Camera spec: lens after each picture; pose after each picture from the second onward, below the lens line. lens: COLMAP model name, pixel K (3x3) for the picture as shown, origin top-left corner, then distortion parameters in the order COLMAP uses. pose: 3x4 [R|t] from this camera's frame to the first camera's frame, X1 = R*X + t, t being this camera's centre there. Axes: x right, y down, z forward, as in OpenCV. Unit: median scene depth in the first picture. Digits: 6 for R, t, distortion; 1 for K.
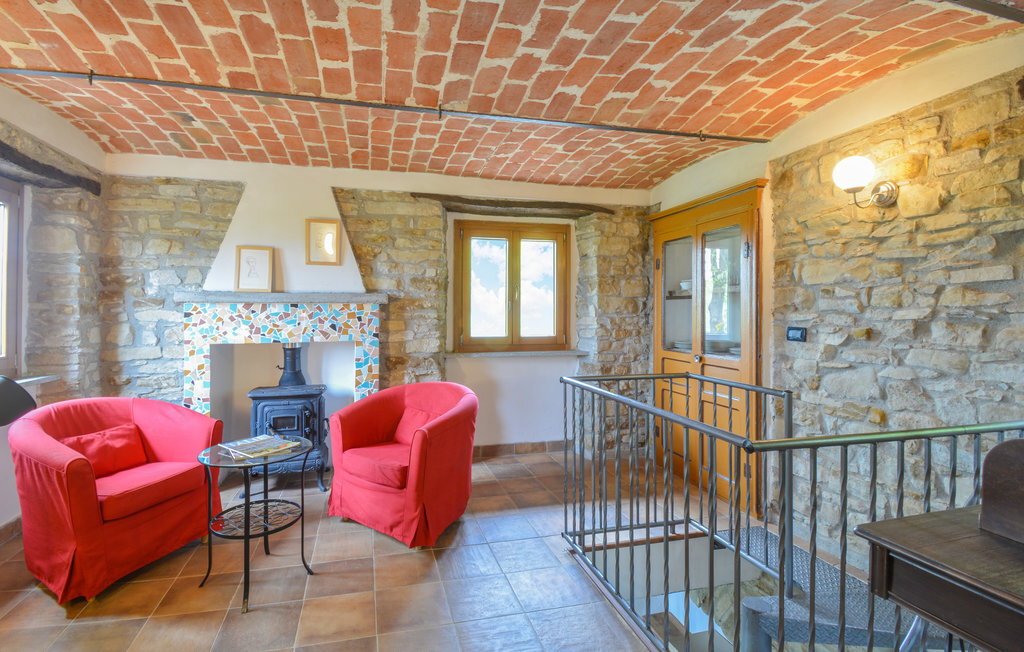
lens RADIAL K [[493.7, 0, 508.2], [0, 493.7, 308.6], [0, 0, 1]] dist [0.026929, -0.038072]
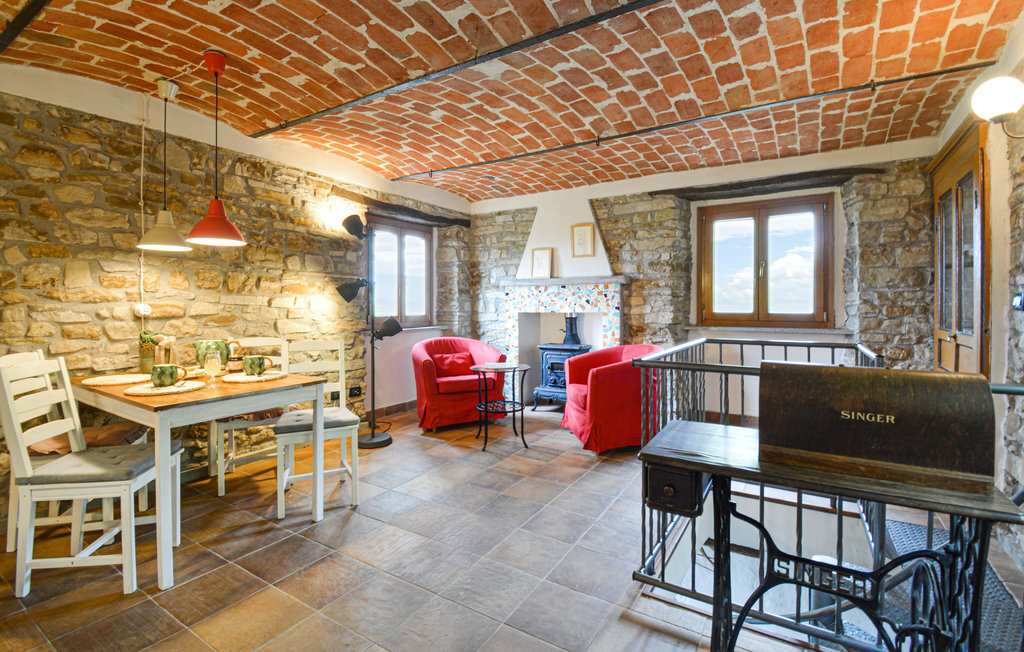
lens RADIAL K [[493.7, 0, 508.2], [0, 493.7, 308.6], [0, 0, 1]] dist [0.026929, -0.038072]
pose [[0.681676, 0.001157, -0.731653, 0.497193], [0.010029, 0.999890, 0.010925, 0.038756], [0.731585, -0.014785, 0.681590, -0.097840]]
